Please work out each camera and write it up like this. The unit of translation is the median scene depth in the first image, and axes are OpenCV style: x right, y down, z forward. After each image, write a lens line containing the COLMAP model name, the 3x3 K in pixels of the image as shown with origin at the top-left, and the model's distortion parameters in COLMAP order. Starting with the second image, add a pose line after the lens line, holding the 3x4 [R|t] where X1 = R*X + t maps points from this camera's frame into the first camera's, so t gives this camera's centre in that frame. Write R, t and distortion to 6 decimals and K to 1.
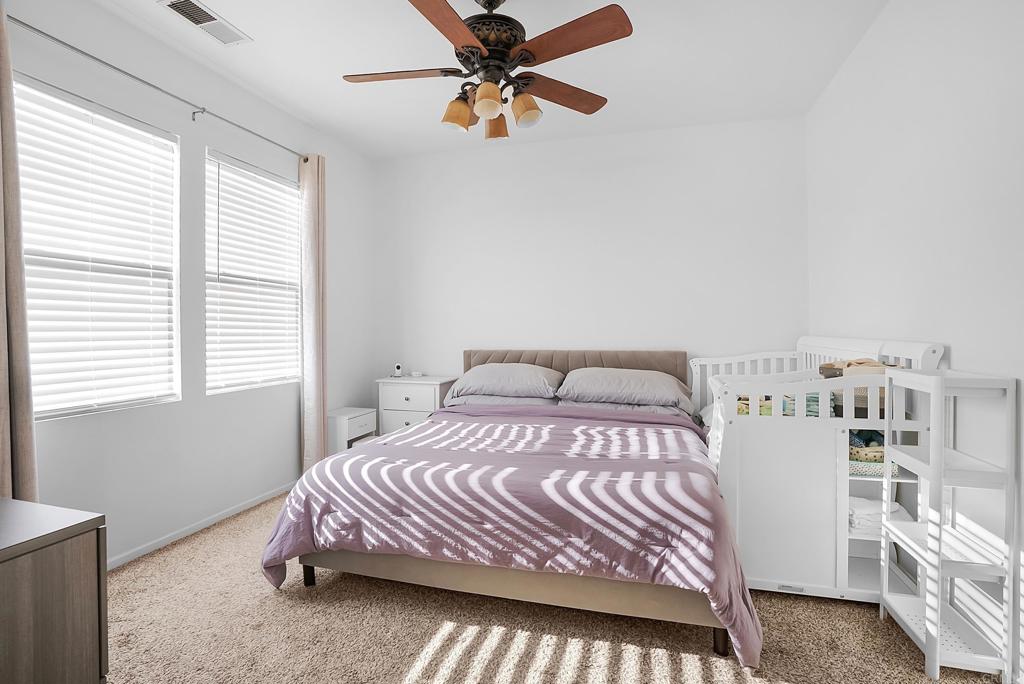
lens RADIAL K [[487.7, 0, 503.1], [0, 487.7, 340.8], [0, 0, 1]] dist [-0.069317, 0.028089]
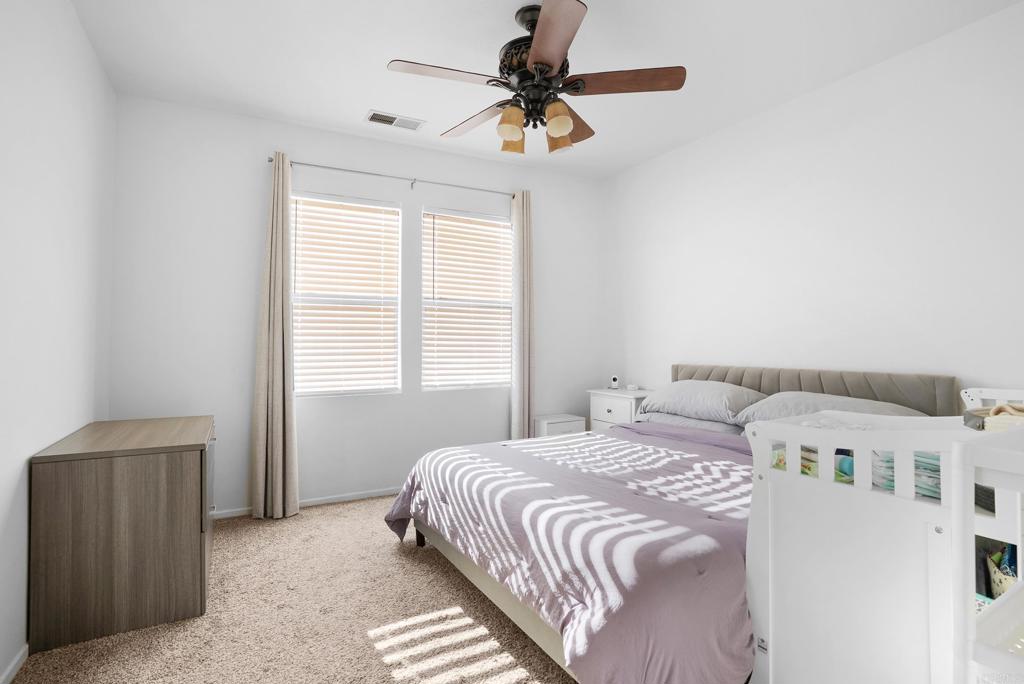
lens RADIAL K [[487.7, 0, 503.1], [0, 487.7, 340.8], [0, 0, 1]] dist [-0.069317, 0.028089]
pose [[0.724509, 0.000697, -0.689265, 0.668866], [-0.016950, 0.999715, -0.016805, -0.009513], [0.689057, 0.023858, 0.724315, 0.233452]]
